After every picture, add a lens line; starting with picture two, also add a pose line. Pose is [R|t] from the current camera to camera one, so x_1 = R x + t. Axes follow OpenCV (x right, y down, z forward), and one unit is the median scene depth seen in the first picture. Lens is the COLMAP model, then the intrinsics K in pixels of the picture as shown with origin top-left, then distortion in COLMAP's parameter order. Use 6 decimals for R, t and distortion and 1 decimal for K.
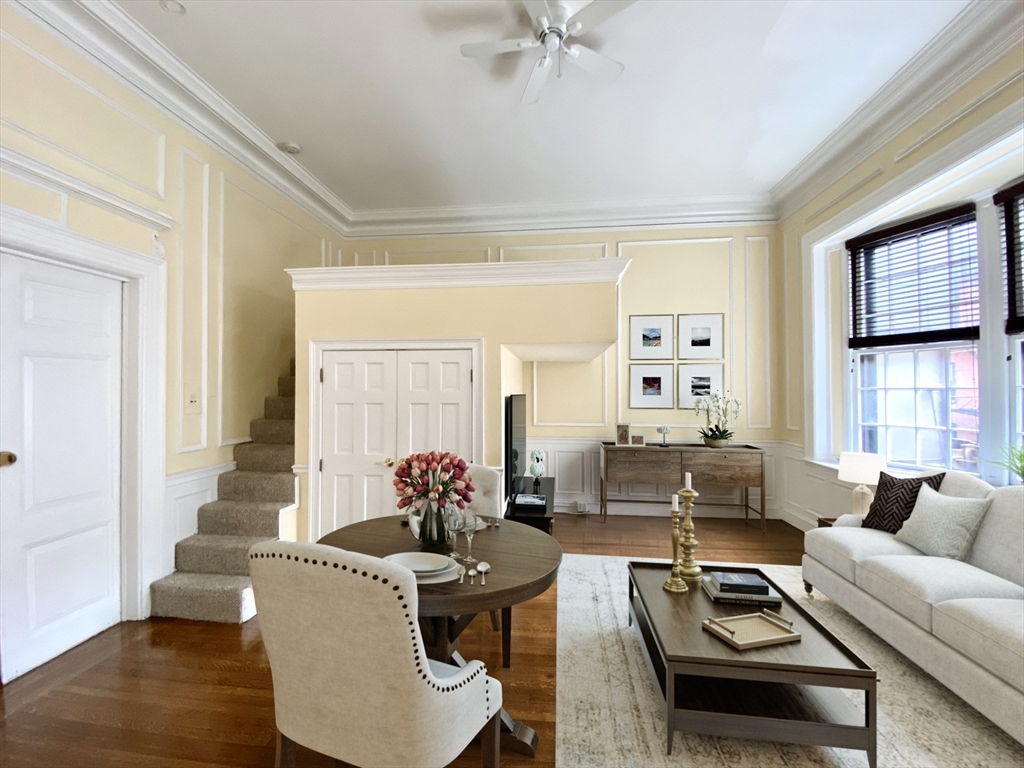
lens RADIAL K [[446.7, 0, 512.0], [0, 446.7, 384.0], [0, 0, 1]] dist [0.025611, -0.023939]
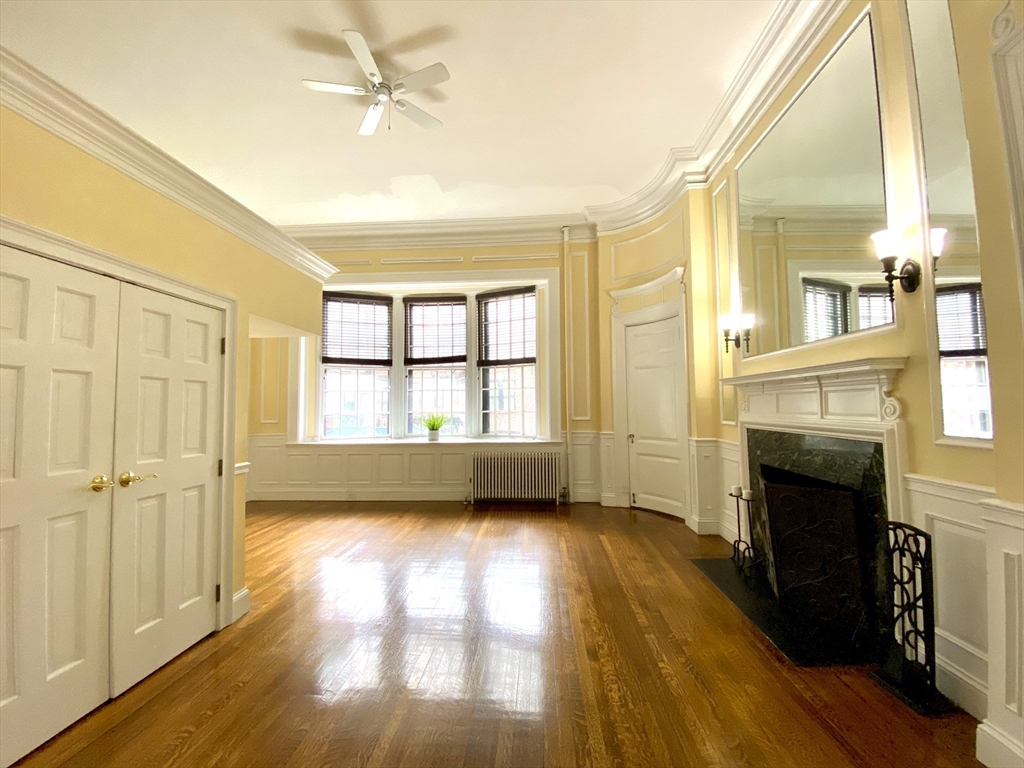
lens RADIAL K [[421.6, 0, 512.0], [0, 421.6, 384.0], [0, 0, 1]] dist [0.022271, -0.018444]
pose [[-0.052903, 0.058759, 0.996869, -0.808354], [-0.003994, 0.998247, -0.059052, 0.083568], [-0.998592, -0.007105, -0.052576, 0.534573]]
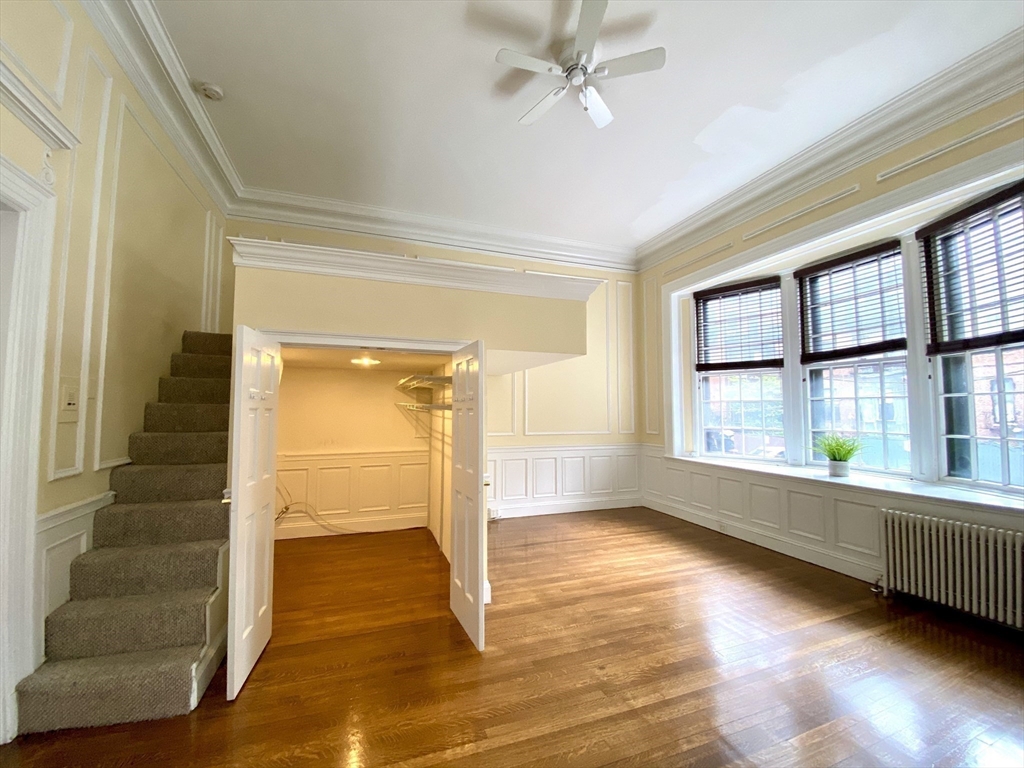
lens RADIAL K [[421.6, 0, 512.0], [0, 421.6, 384.0], [0, 0, 1]] dist [0.022271, -0.018444]
pose [[0.898153, 0.030005, 0.438659, -0.364905], [-0.007988, 0.998618, -0.051950, 0.034606], [-0.439611, 0.043155, 0.897151, 0.124653]]
